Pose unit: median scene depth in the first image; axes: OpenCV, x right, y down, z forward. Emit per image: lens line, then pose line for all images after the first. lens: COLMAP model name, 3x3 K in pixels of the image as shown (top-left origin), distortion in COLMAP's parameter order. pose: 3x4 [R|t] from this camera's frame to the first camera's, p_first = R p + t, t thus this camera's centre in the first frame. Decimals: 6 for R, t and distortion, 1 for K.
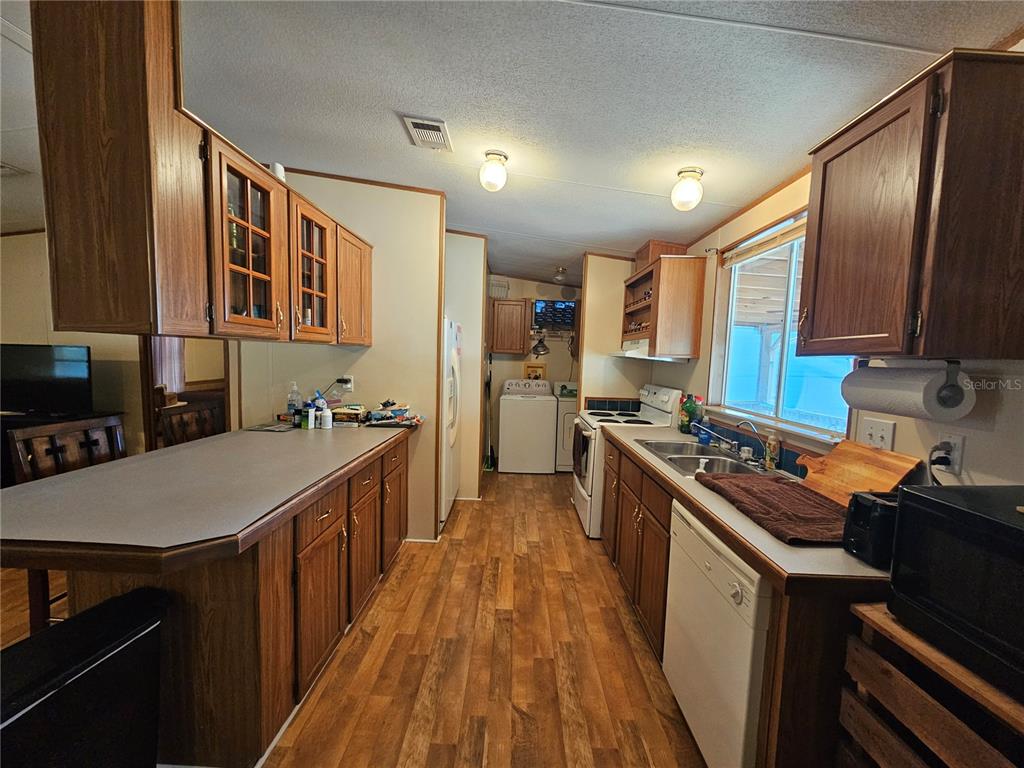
lens RADIAL K [[411.8, 0, 518.4], [0, 411.8, 383.8], [0, 0, 1]] dist [-0.000455, -0.000217]
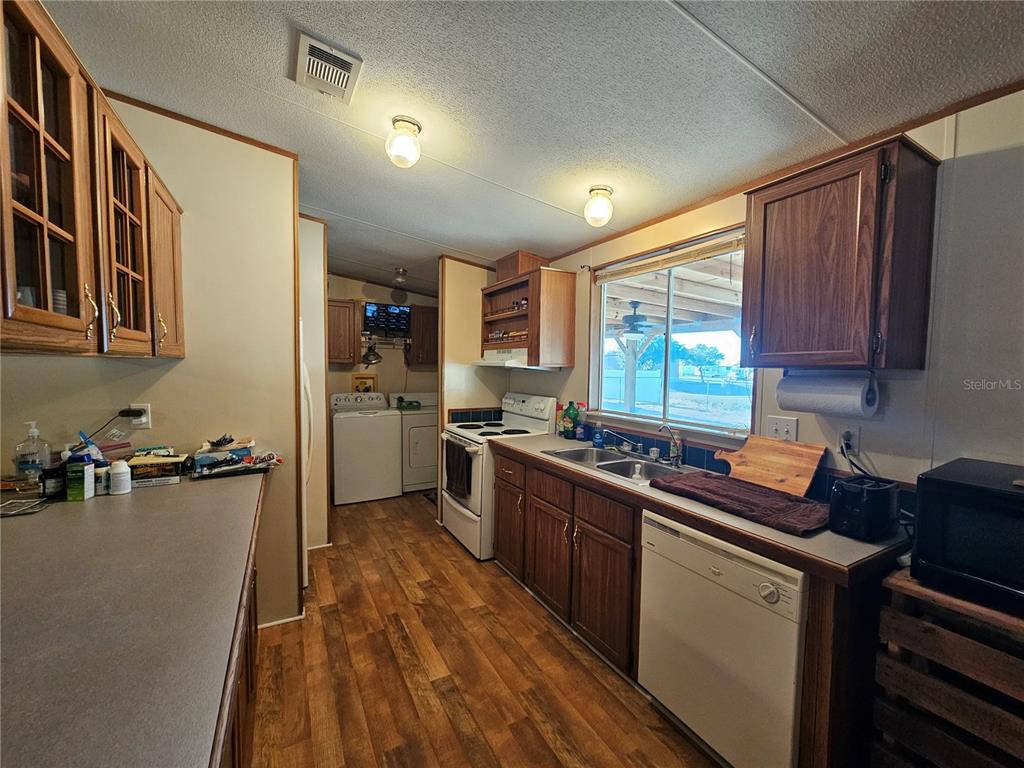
lens RADIAL K [[409.2, 0, 512.0], [0, 409.2, 384.0], [0, 0, 1]] dist [-0.000947, -0.000357]
pose [[0.872377, -0.039486, 0.487237, -0.244853], [0.045817, 0.998949, -0.001078, -0.027106], [-0.486682, 0.023264, 0.873269, 0.175022]]
